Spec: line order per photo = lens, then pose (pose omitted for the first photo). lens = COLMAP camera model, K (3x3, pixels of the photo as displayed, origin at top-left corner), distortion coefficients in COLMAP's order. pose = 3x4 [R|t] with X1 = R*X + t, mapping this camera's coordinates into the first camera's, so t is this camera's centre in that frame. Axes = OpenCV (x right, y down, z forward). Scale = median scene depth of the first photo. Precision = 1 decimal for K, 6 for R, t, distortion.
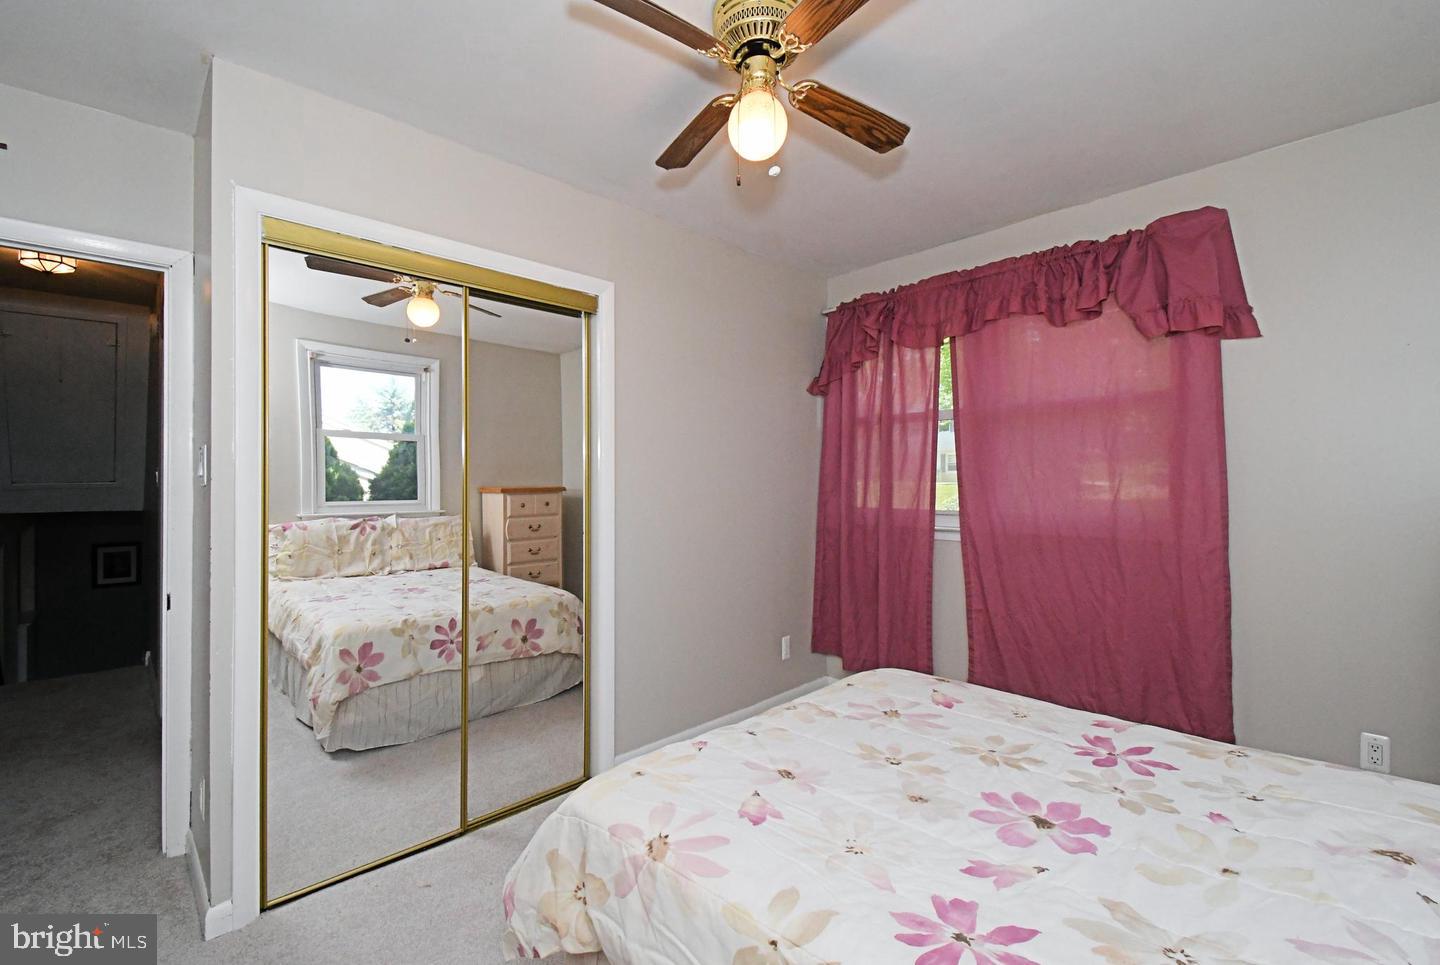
lens RADIAL K [[637.0, 0, 750.8], [0, 637.0, 478.4], [0, 0, 1]] dist [0.041435, -0.030217]
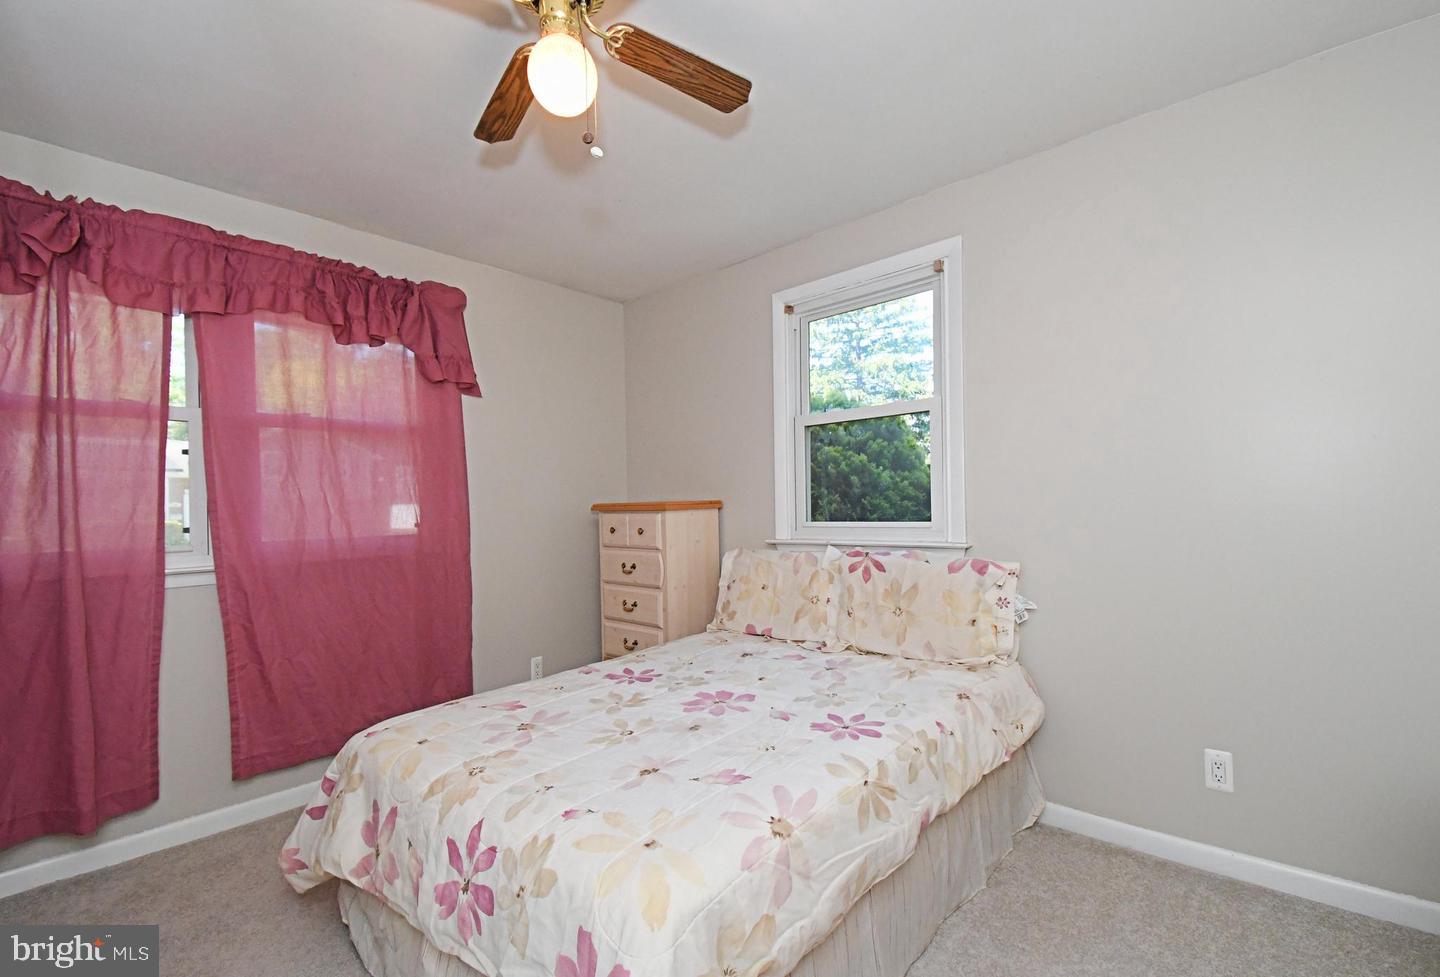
lens RADIAL K [[627.5, 0, 712.4], [0, 627.5, 495.0], [0, 0, 1]] dist [0.016171, -0.000501]
pose [[-0.042095, 0.016267, 0.998981, -0.831108], [0.026365, 0.999537, -0.015165, 0.038134], [-0.998766, 0.025699, -0.042505, 0.818417]]
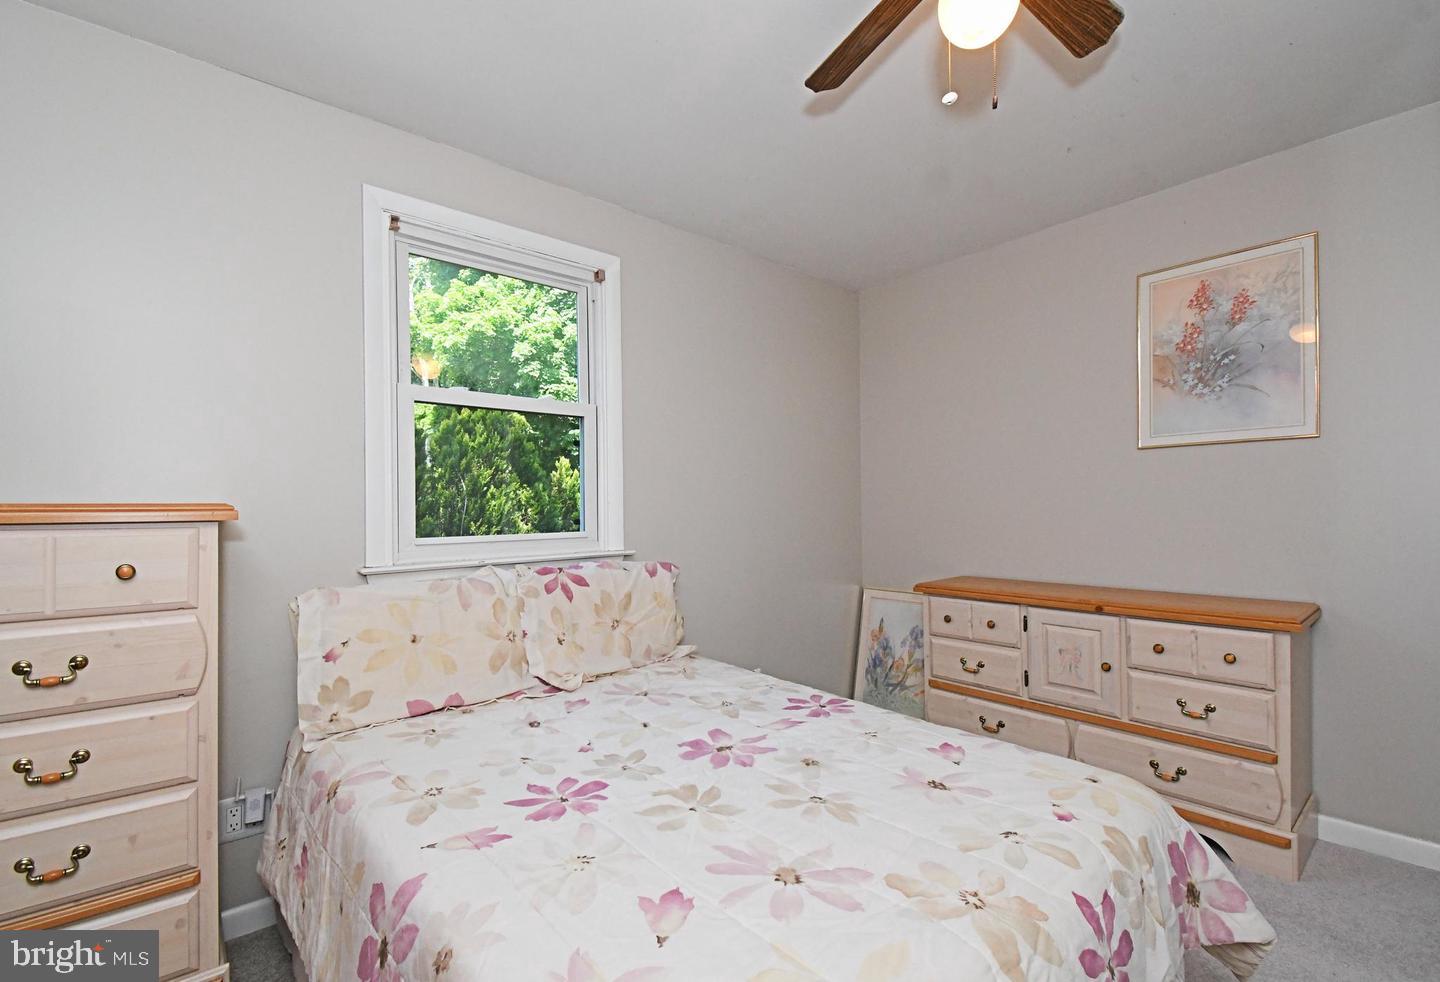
lens RADIAL K [[623.1, 0, 752.8], [0, 623.1, 507.0], [0, 0, 1]] dist [0.026560, -0.000102]
pose [[-0.997317, 0.009673, 0.072558, 0.227360], [0.010086, 0.999935, 0.005332, 0.032520], [-0.072501, 0.006049, -0.997350, 1.717162]]
